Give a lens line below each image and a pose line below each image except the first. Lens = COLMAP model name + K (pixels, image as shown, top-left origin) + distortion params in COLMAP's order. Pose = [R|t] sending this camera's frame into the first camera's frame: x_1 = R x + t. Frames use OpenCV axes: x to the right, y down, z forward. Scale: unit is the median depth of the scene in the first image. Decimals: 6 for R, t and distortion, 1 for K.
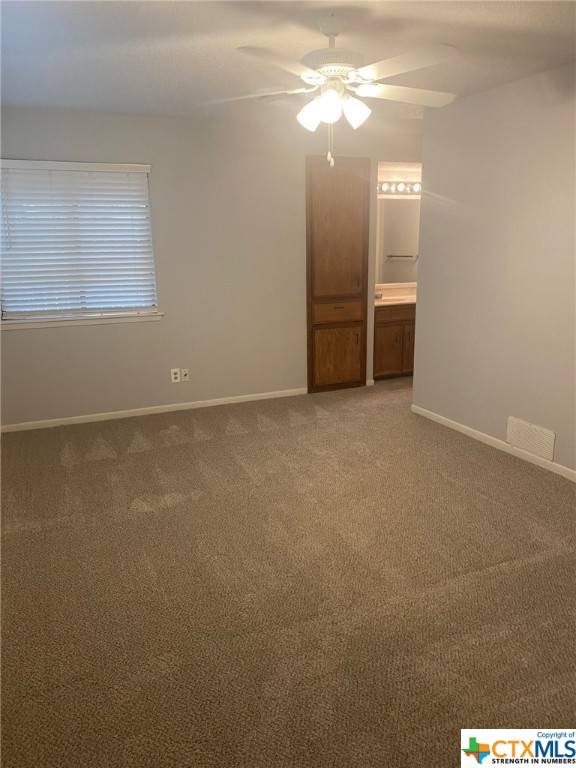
lens RADIAL K [[584.4, 0, 287.6], [0, 584.4, 381.2], [0, 0, 1]] dist [0.009215, 0.004937]
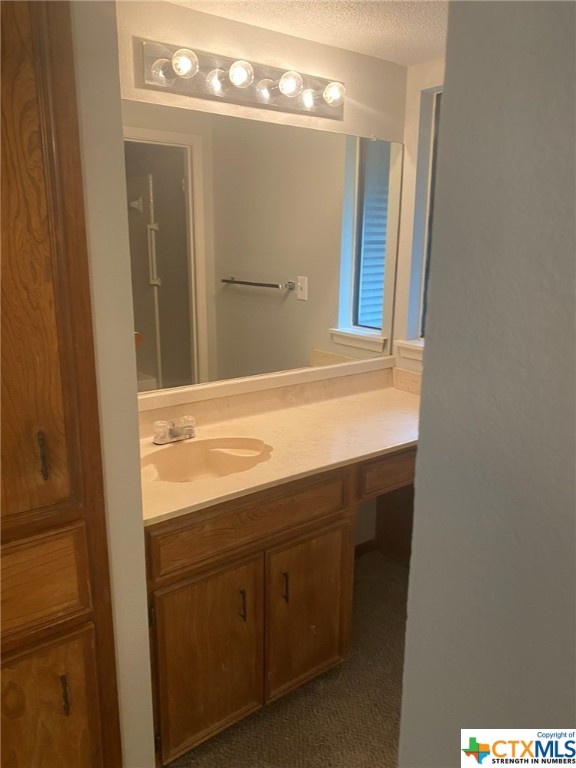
lens RADIAL K [[584.4, 0, 288.1], [0, 584.4, 384.3], [0, 0, 1]] dist [0.009215, 0.004937]
pose [[0.971700, -0.037719, 0.233190, 0.149602], [0.036382, 0.999288, 0.010034, -0.184681], [-0.233402, -0.001267, 0.972380, 0.742337]]
